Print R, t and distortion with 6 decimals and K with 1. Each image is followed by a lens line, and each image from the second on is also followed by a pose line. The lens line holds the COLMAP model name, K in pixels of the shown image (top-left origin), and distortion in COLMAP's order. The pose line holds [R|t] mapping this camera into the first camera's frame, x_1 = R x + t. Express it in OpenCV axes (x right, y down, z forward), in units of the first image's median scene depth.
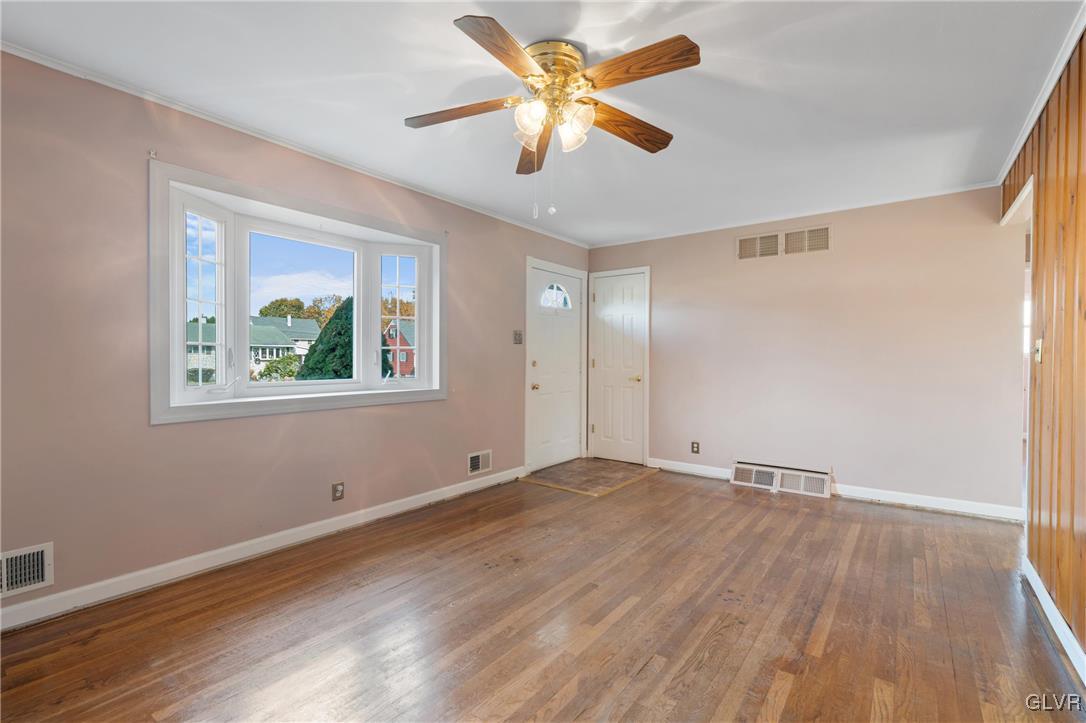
lens RADIAL K [[487.3, 0, 537.4], [0, 487.3, 362.1], [0, 0, 1]] dist [-0.002830, 0.000558]
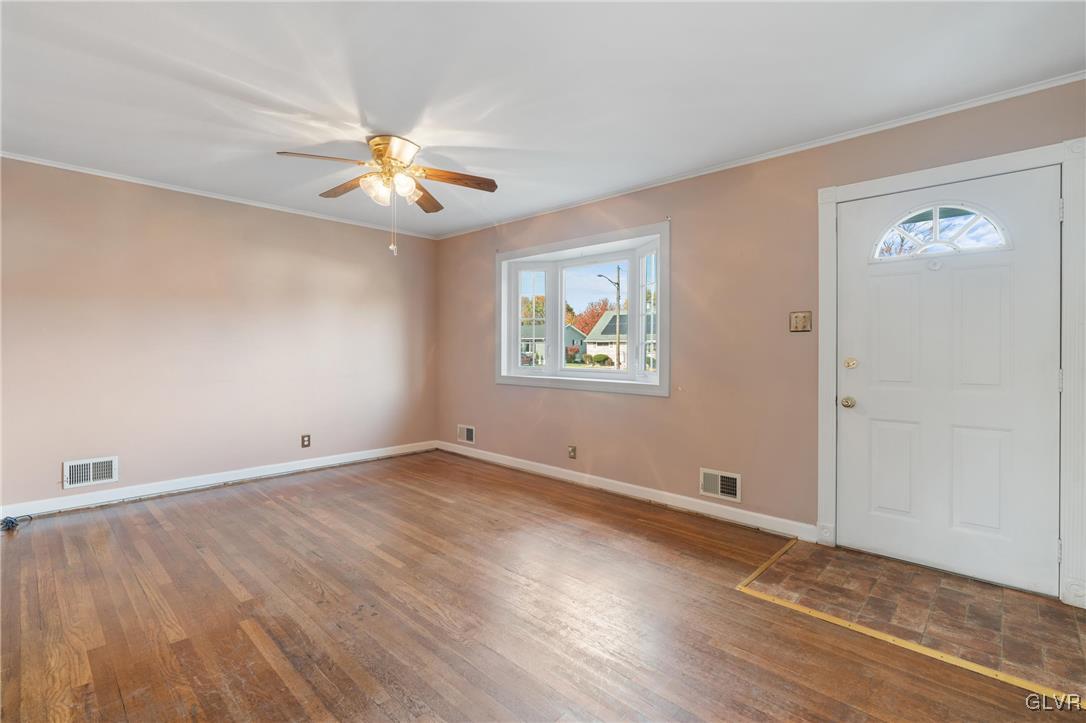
lens RADIAL K [[493.0, 0, 533.5], [0, 493.0, 354.4], [0, 0, 1]] dist [-0.001412, 0.000023]
pose [[-0.111993, 0.003220, -0.993704, 1.170305], [-0.018460, 0.999815, 0.005320, -0.007961], [0.993537, 0.018940, -0.111913, 1.291880]]
